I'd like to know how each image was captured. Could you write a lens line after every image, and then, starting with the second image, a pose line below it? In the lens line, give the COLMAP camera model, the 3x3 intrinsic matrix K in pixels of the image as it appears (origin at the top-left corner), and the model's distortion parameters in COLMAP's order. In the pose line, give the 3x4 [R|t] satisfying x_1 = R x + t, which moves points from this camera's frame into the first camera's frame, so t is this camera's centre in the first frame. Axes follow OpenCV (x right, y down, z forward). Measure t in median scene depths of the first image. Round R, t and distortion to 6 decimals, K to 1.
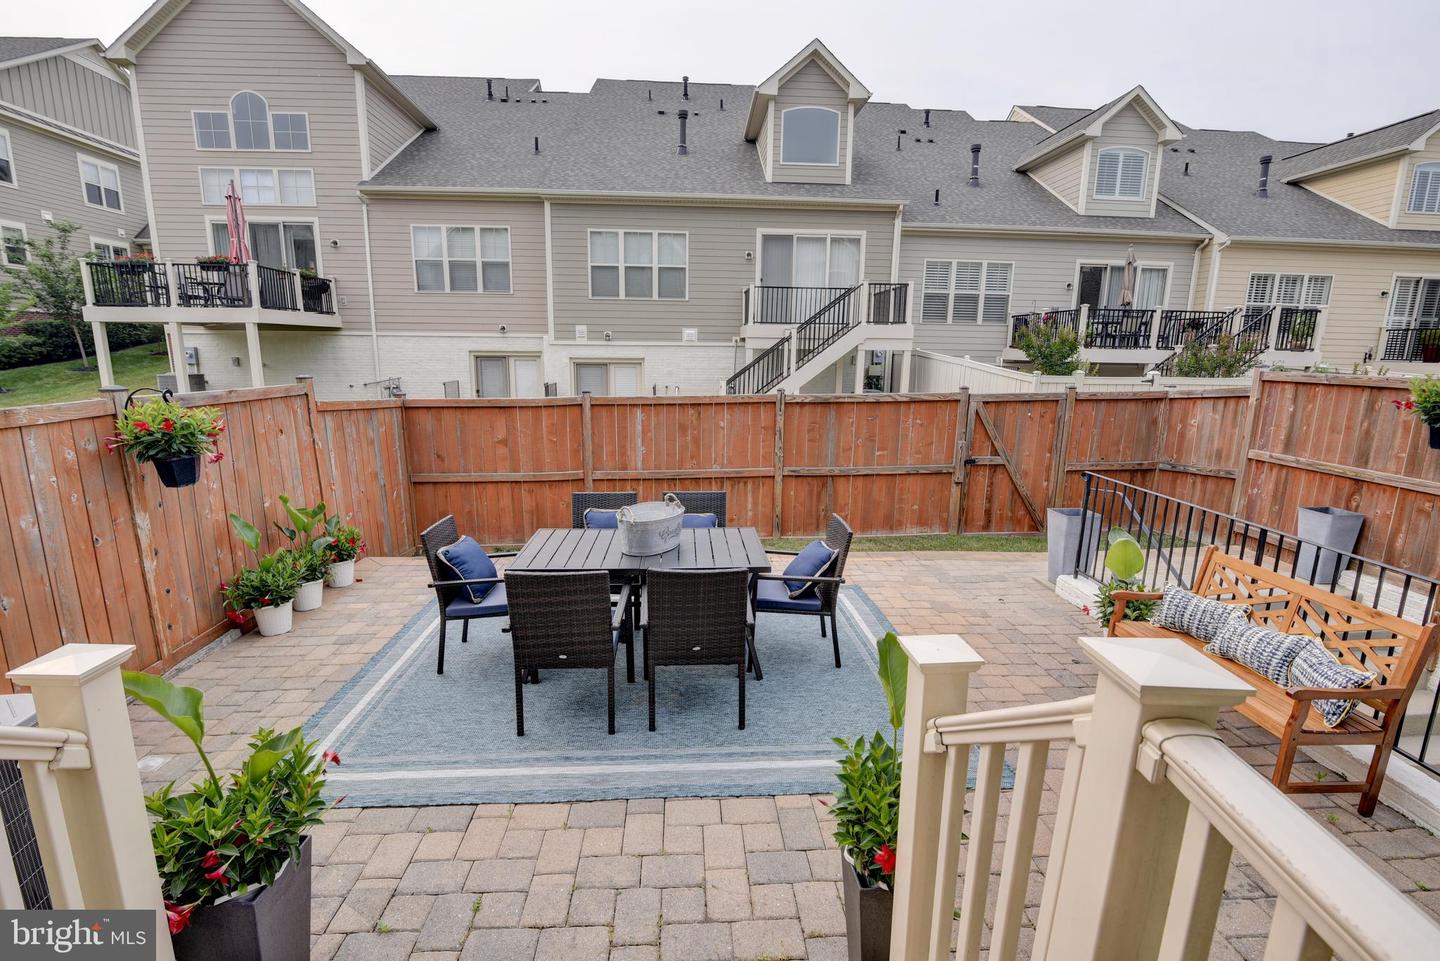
lens RADIAL K [[657.7, 0, 719.1], [0, 657.7, 486.1], [0, 0, 1]] dist [-0.016574, -0.000595]
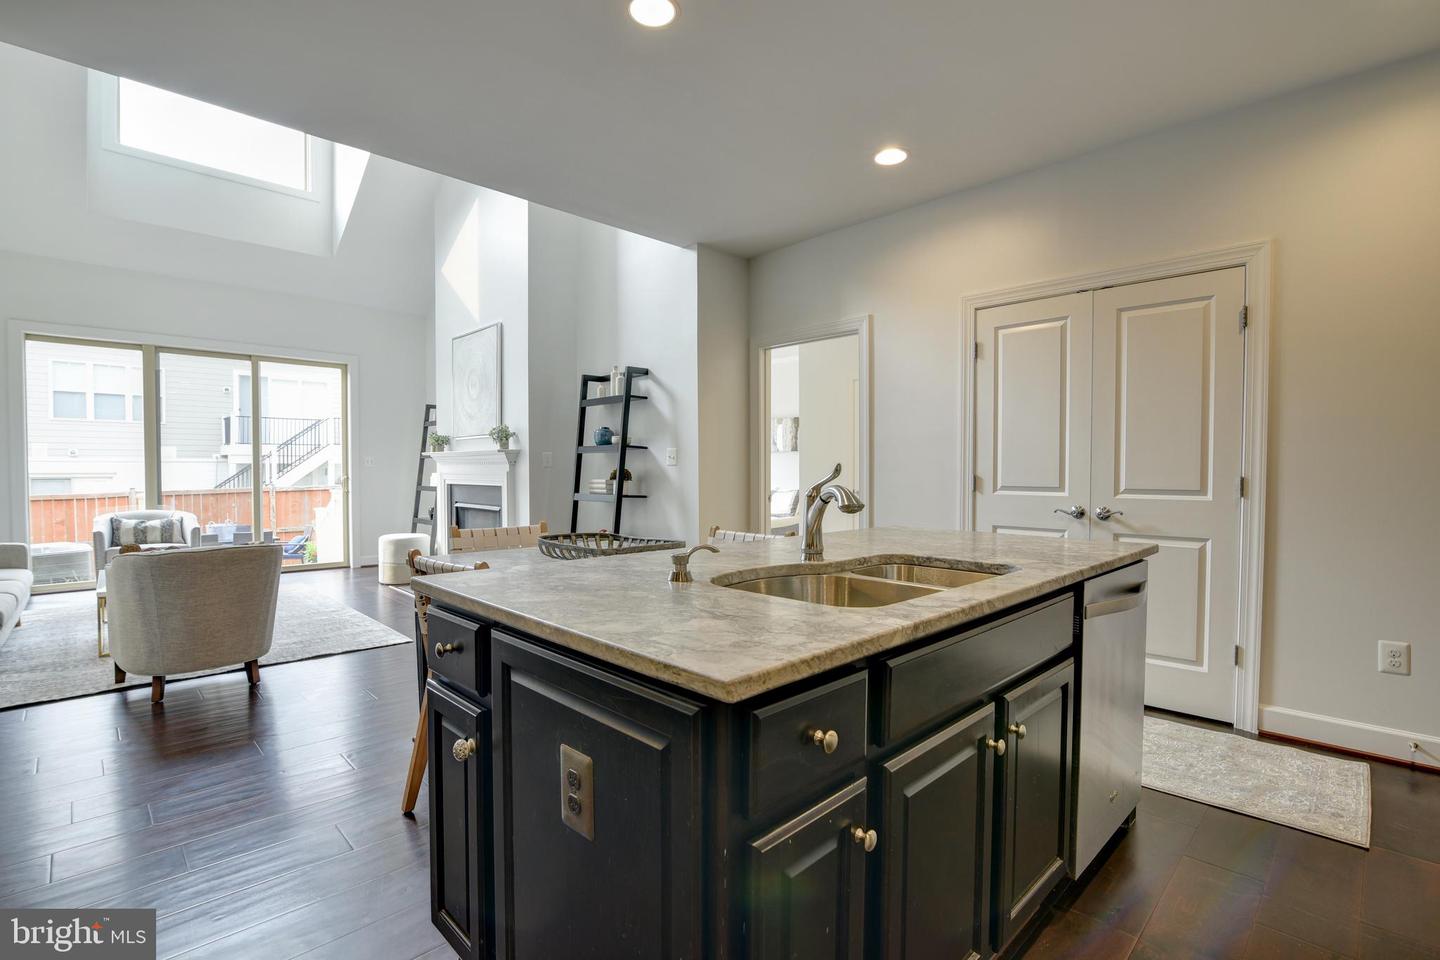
lens RADIAL K [[657.7, 0, 714.6], [0, 657.7, 485.5], [0, 0, 1]] dist [-0.016574, -0.000595]
pose [[0.755393, -0.028984, 0.654631, -0.075707], [0.141320, 0.982718, -0.119561, 0.113355], [-0.639852, 0.182828, 0.746434, -0.520233]]
